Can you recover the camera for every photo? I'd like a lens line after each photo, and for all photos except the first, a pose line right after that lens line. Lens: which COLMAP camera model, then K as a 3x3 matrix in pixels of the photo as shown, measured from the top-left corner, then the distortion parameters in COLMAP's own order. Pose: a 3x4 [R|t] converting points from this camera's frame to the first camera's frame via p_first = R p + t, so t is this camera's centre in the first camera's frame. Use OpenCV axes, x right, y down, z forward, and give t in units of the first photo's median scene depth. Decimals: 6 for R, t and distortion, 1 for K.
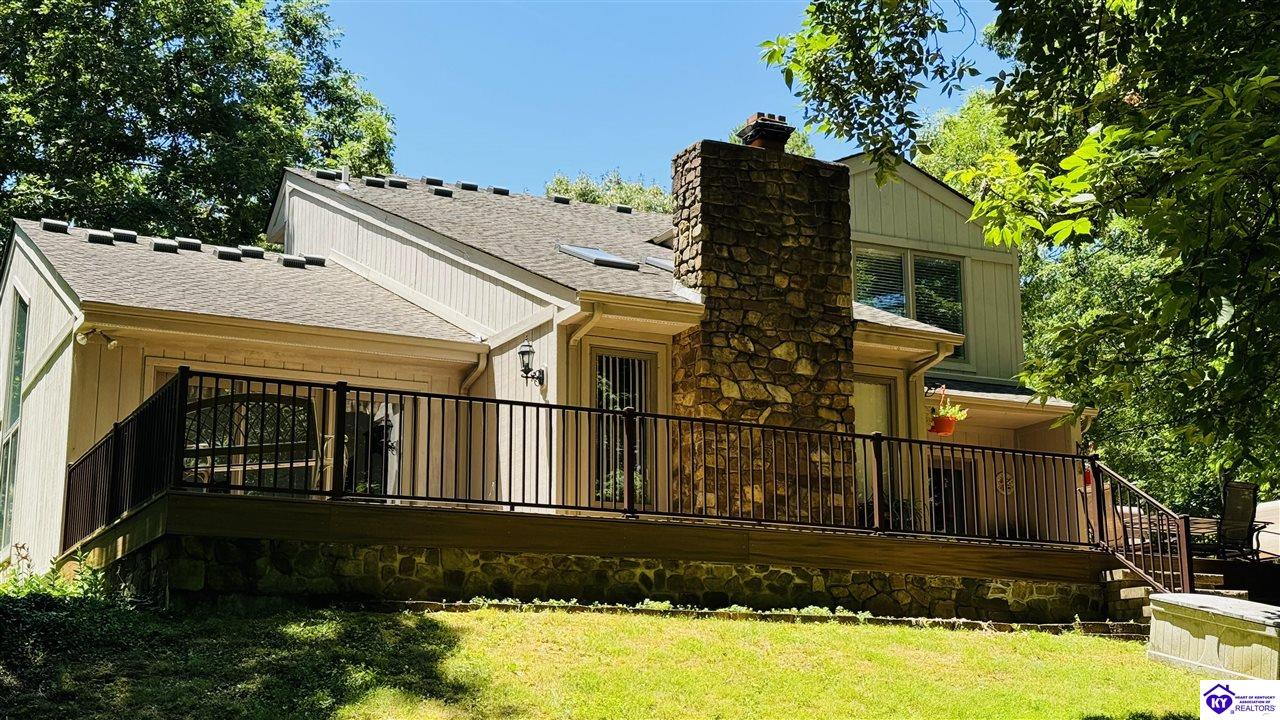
lens RADIAL K [[1760.8, 0, 641.5], [0, 1760.8, 365.8], [0, 0, 1]] dist [0.158968, -0.064936]
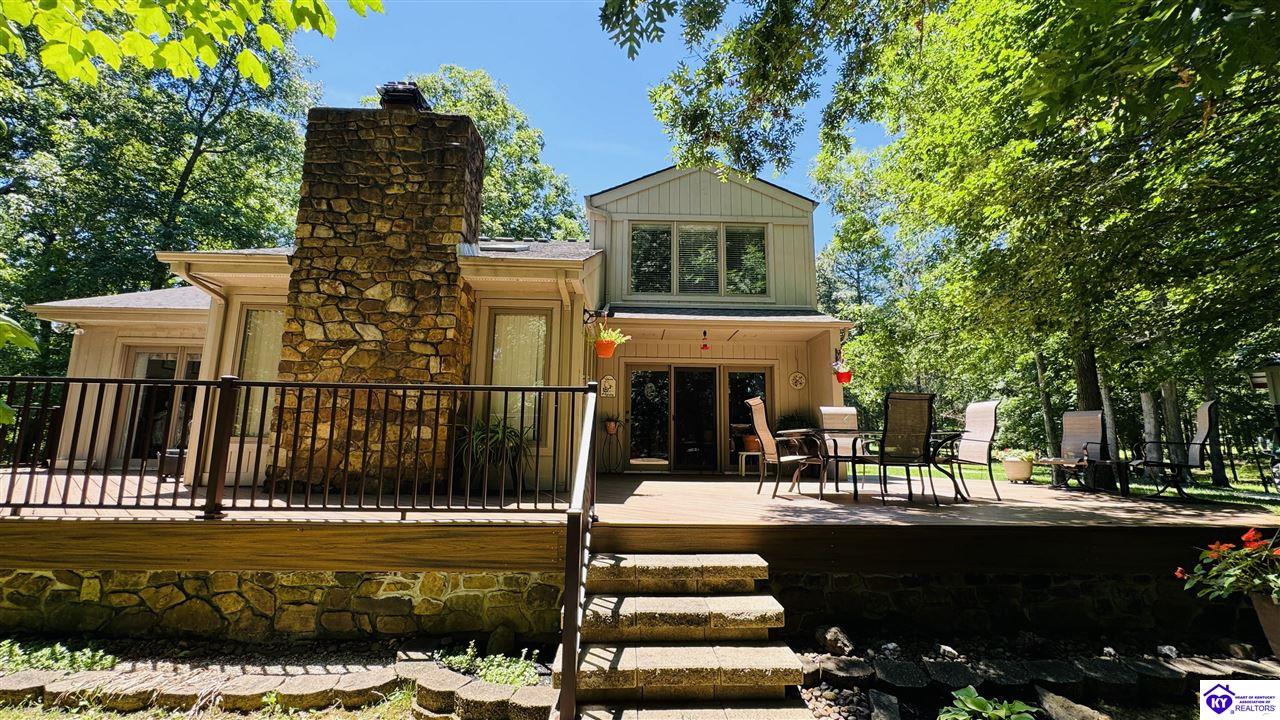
lens RADIAL K [[506.9, 0, 638.5], [0, 506.9, 359.7], [0, 0, 1]] dist [-0.000057, -0.000072]
pose [[0.907246, -0.049567, -0.417669, 0.371430], [0.075378, 0.996116, 0.045519, 0.032504], [0.413790, -0.072780, 0.907458, 0.841874]]
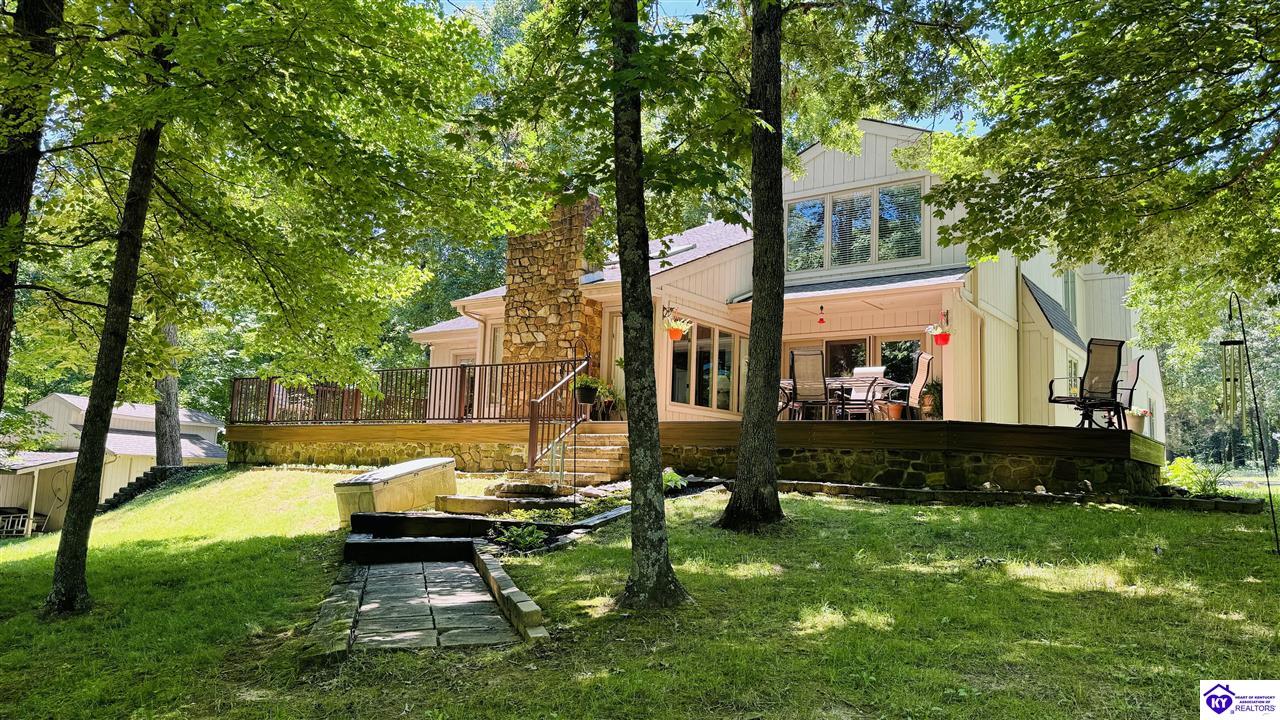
lens RADIAL K [[889.4, 0, 640.0], [0, 889.4, 360.0], [0, 0, 1]] dist [0.201703, -0.401149]
pose [[0.472021, -0.091007, -0.876877, 0.964117], [0.159021, 0.987131, -0.016849, 0.074448], [0.867126, -0.131488, 0.480419, 0.696720]]
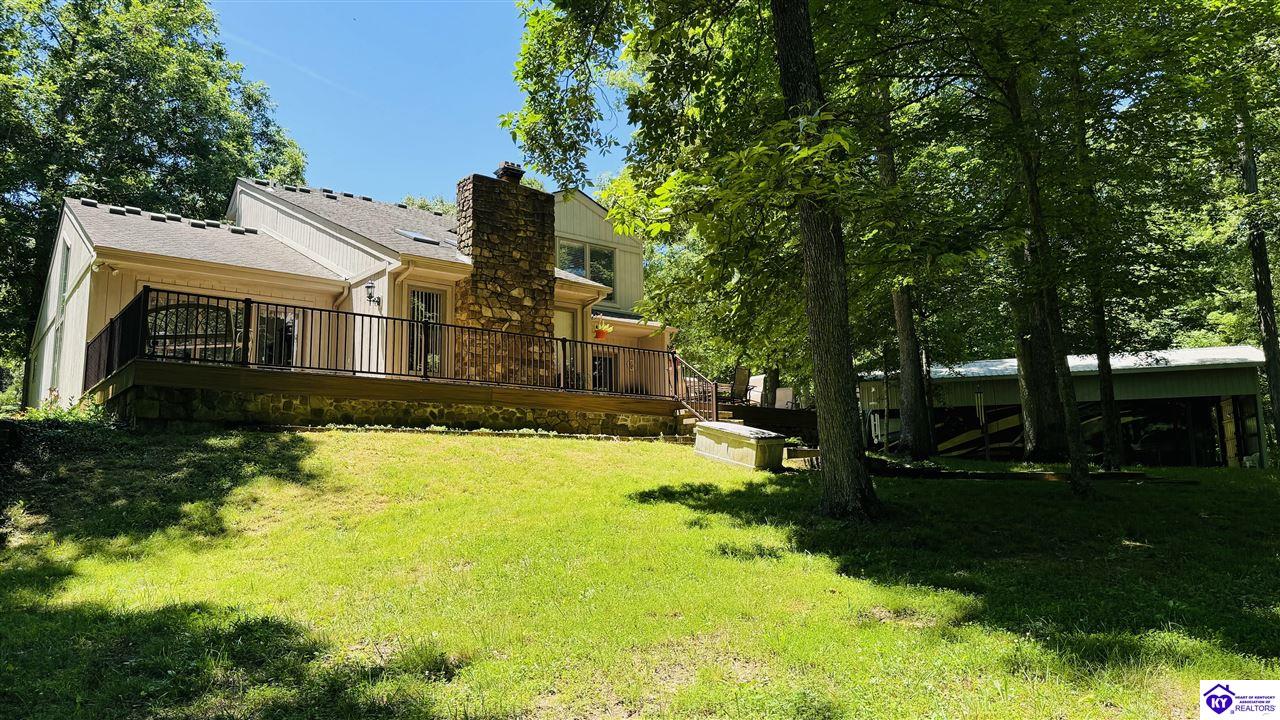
lens RADIAL K [[889.4, 0, 640.0], [0, 889.4, 360.0], [0, 0, 1]] dist [0.201703, -0.401149]
pose [[0.978881, 0.022046, 0.203238, 0.018990], [-0.034750, 0.997644, 0.059149, 0.002772], [-0.201455, -0.064963, 0.977341, 0.047854]]
